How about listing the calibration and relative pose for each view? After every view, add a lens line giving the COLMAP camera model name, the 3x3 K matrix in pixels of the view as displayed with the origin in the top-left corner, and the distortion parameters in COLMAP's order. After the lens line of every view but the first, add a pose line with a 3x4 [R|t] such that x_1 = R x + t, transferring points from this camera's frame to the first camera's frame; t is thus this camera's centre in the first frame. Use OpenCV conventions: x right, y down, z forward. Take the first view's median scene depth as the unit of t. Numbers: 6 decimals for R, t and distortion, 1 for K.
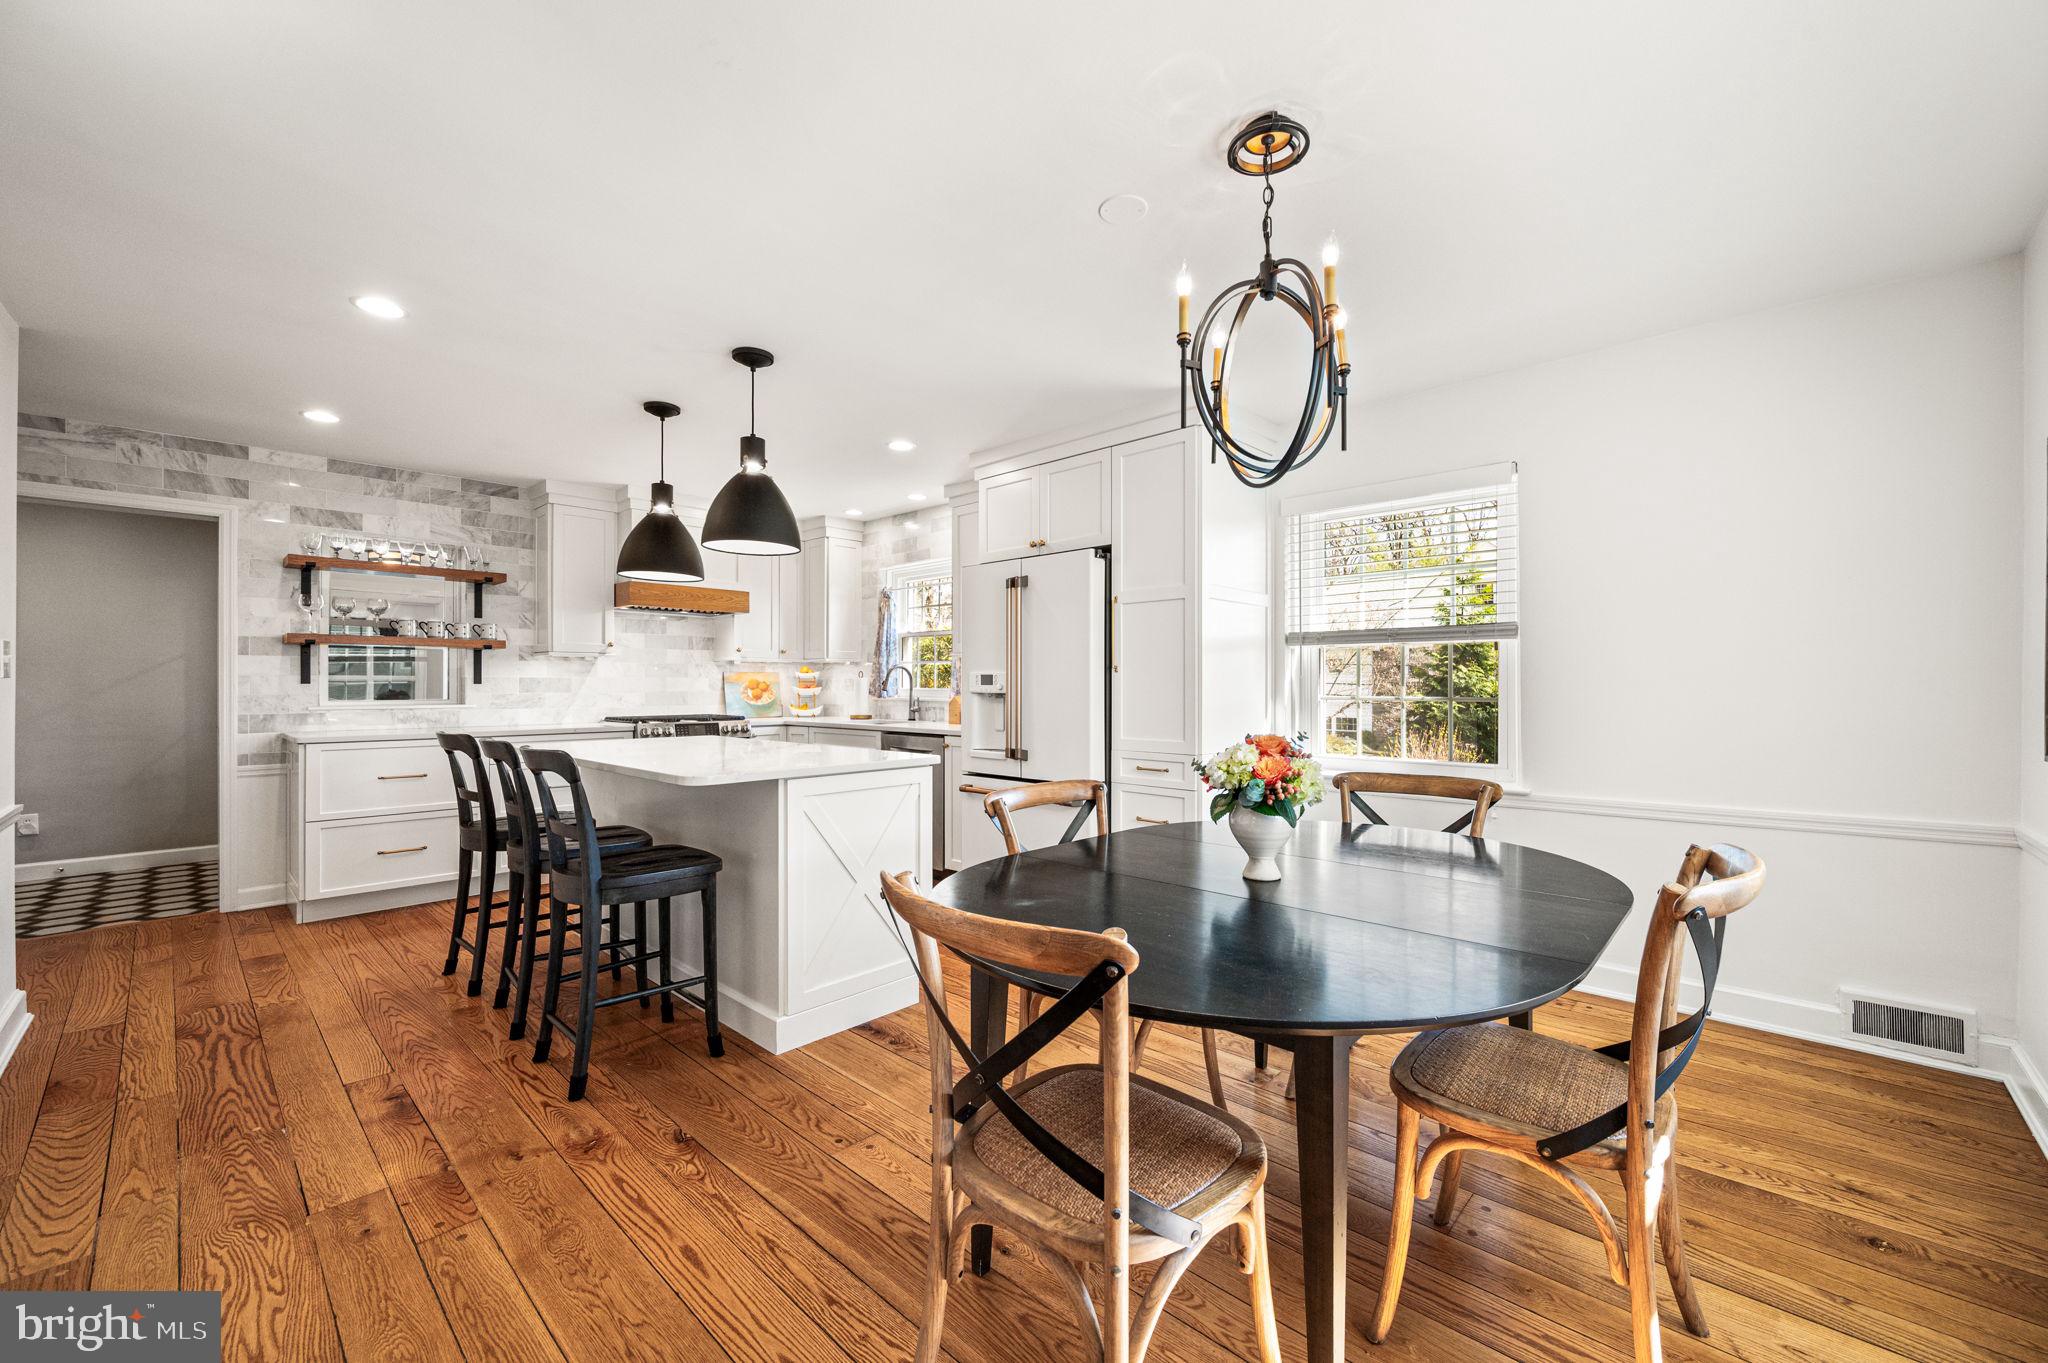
lens RADIAL K [[806.6, 0, 1038.1], [0, 806.6, 678.2], [0, 0, 1]] dist [-0.000404, -0.000170]
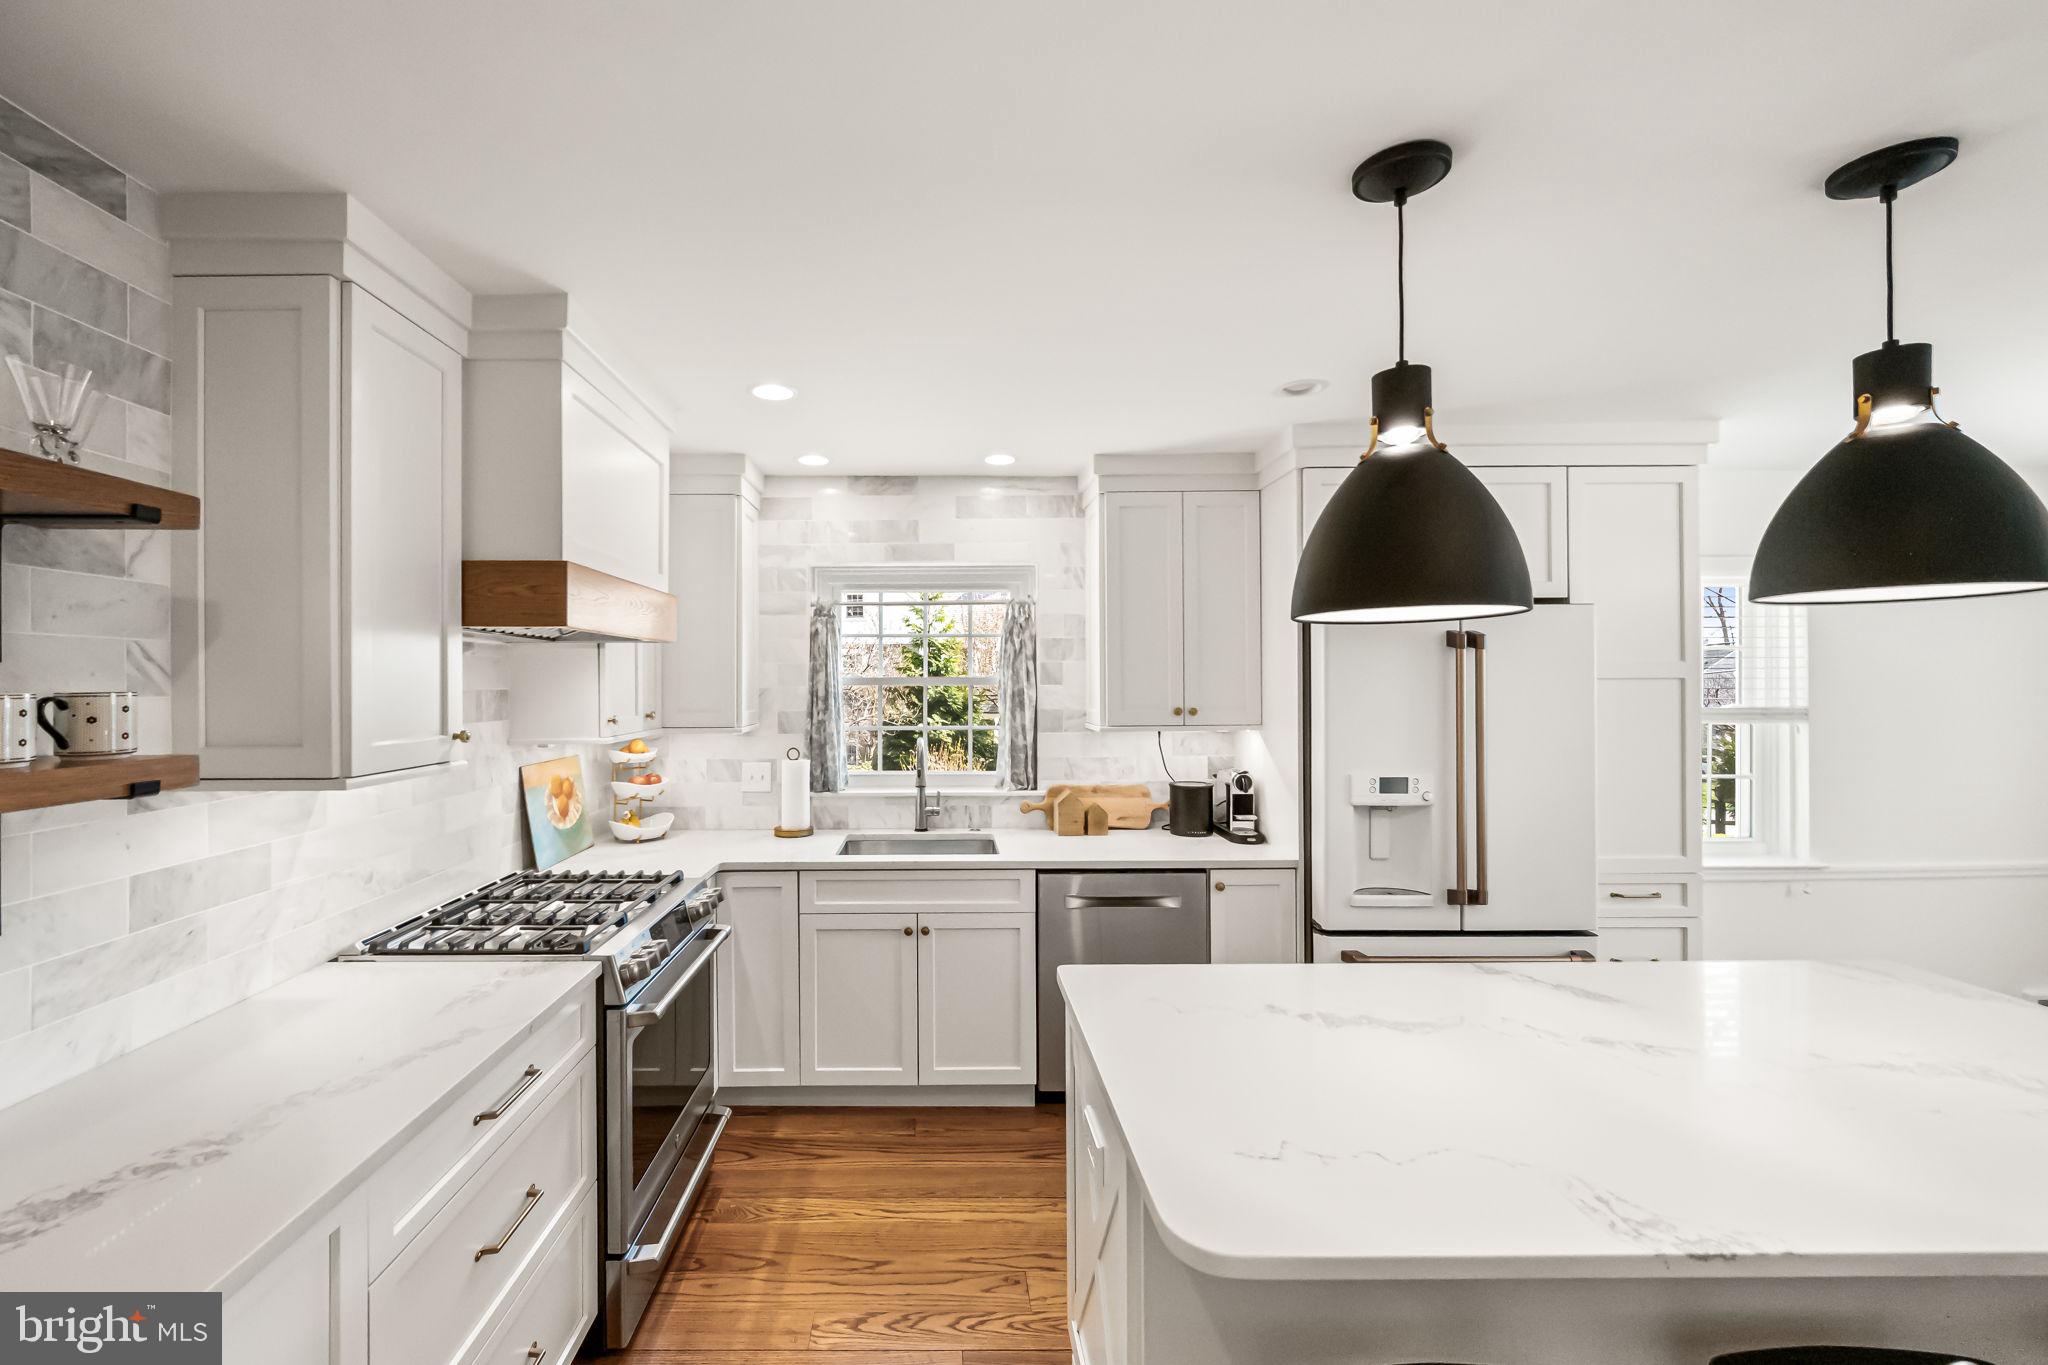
lens RADIAL K [[838.1, 0, 950.2], [0, 838.1, 674.1], [0, 0, 1]] dist [-0.001207, -0.000036]
pose [[0.737431, 0.002754, 0.675416, -0.701519], [-0.000662, 0.999994, -0.003355, -0.075875], [-0.675422, 0.002026, 0.737429, 0.674197]]
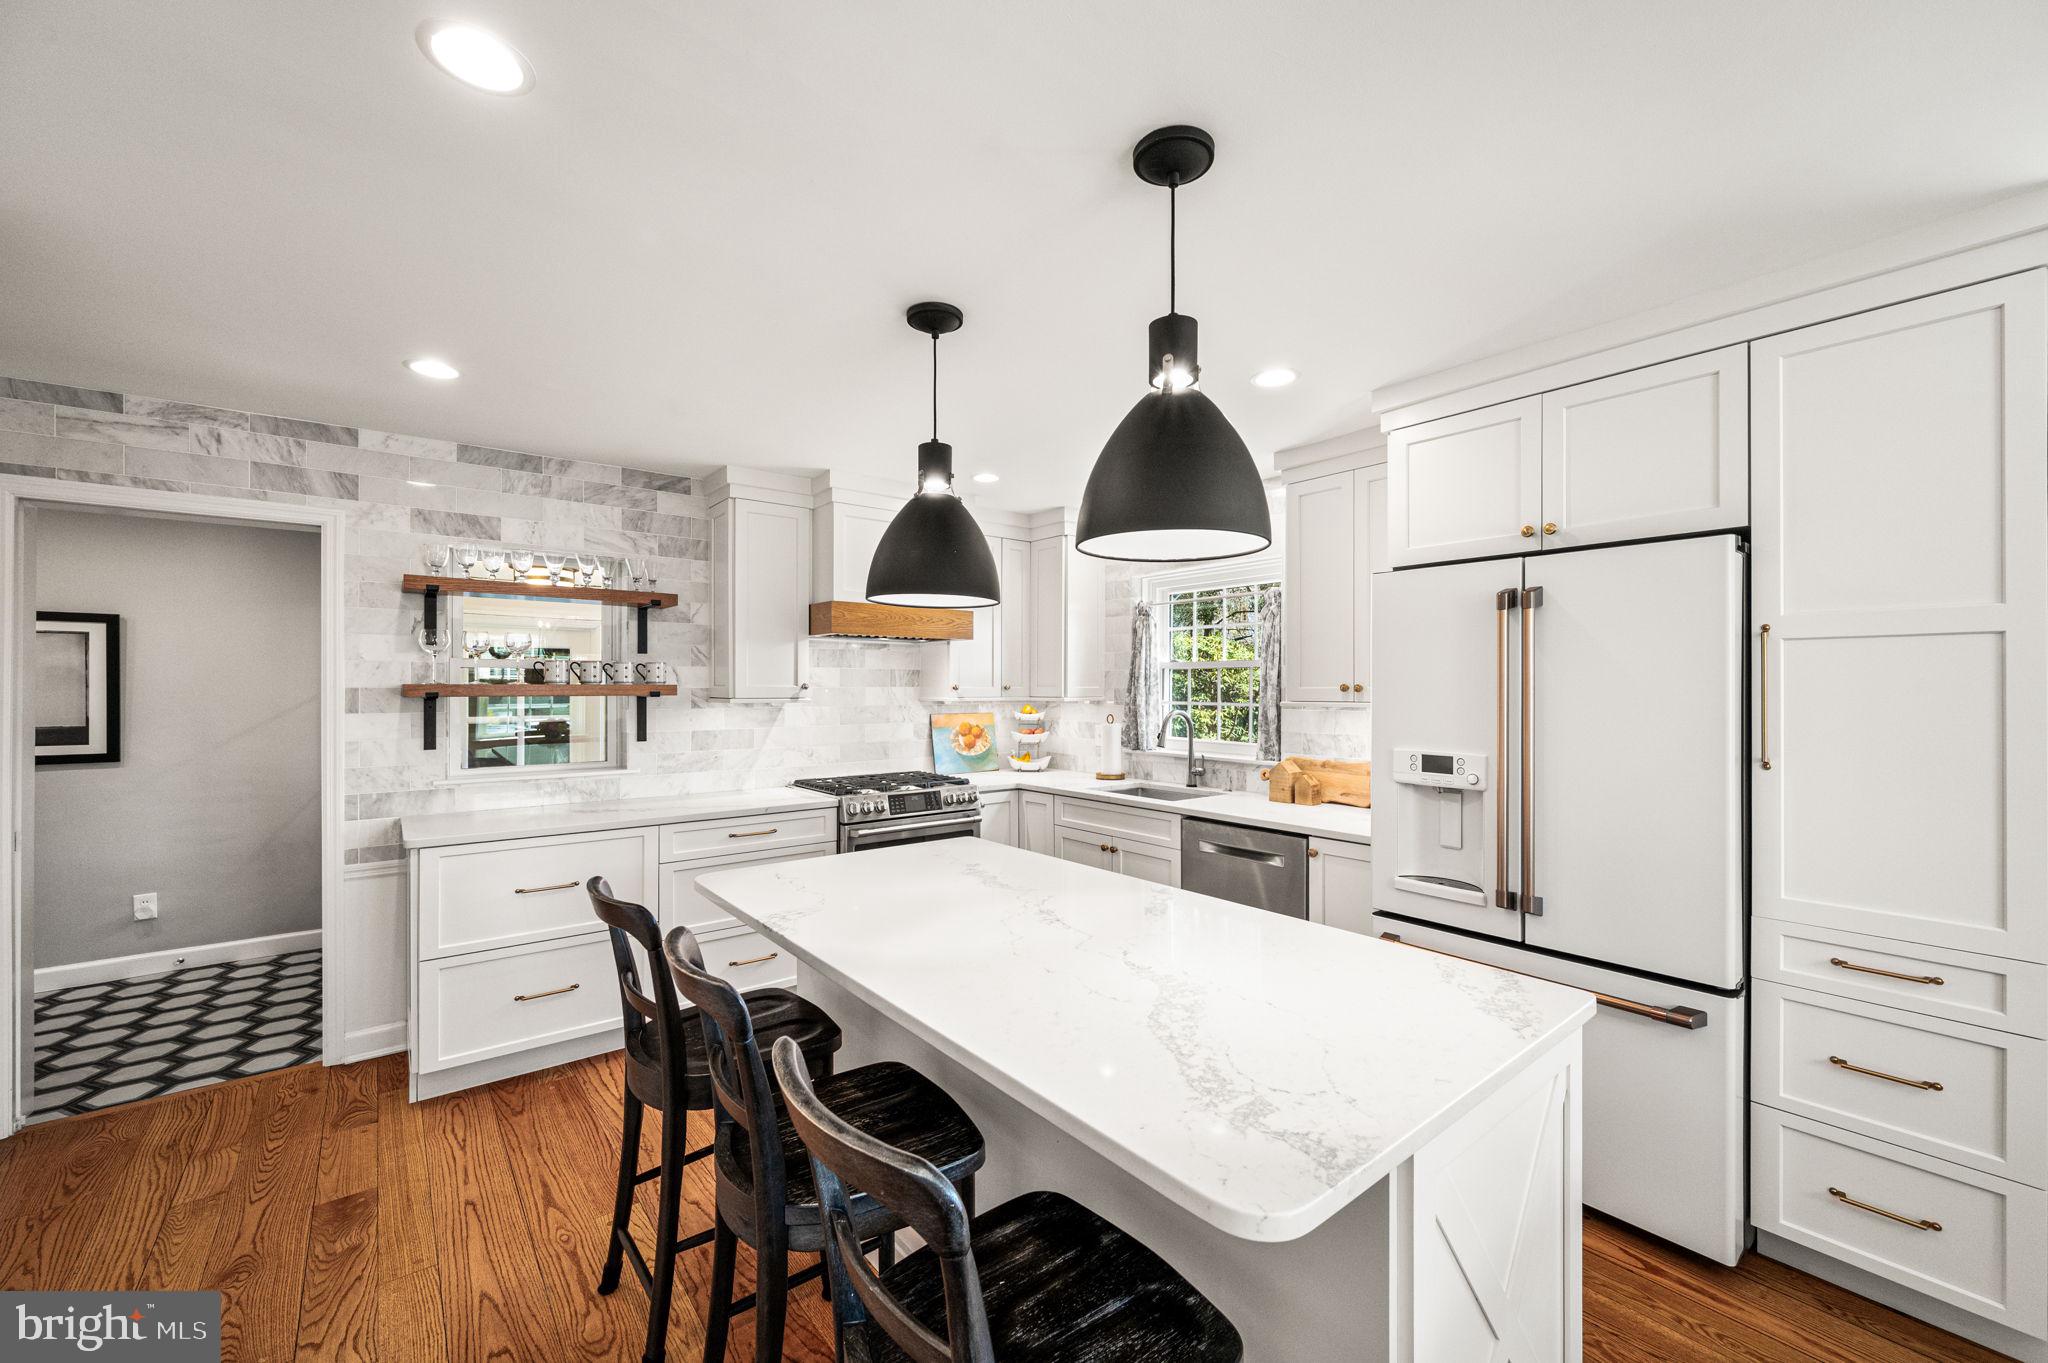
lens RADIAL K [[809.2, 0, 1024.0], [0, 809.2, 681.5], [0, 0, 1]] dist [0.000494, -0.000074]
pose [[0.987909, -0.000052, -0.155037, -0.243431], [0.000173, 1.000000, 0.000768, -0.052975], [0.155037, -0.000785, 0.987908, 0.333973]]
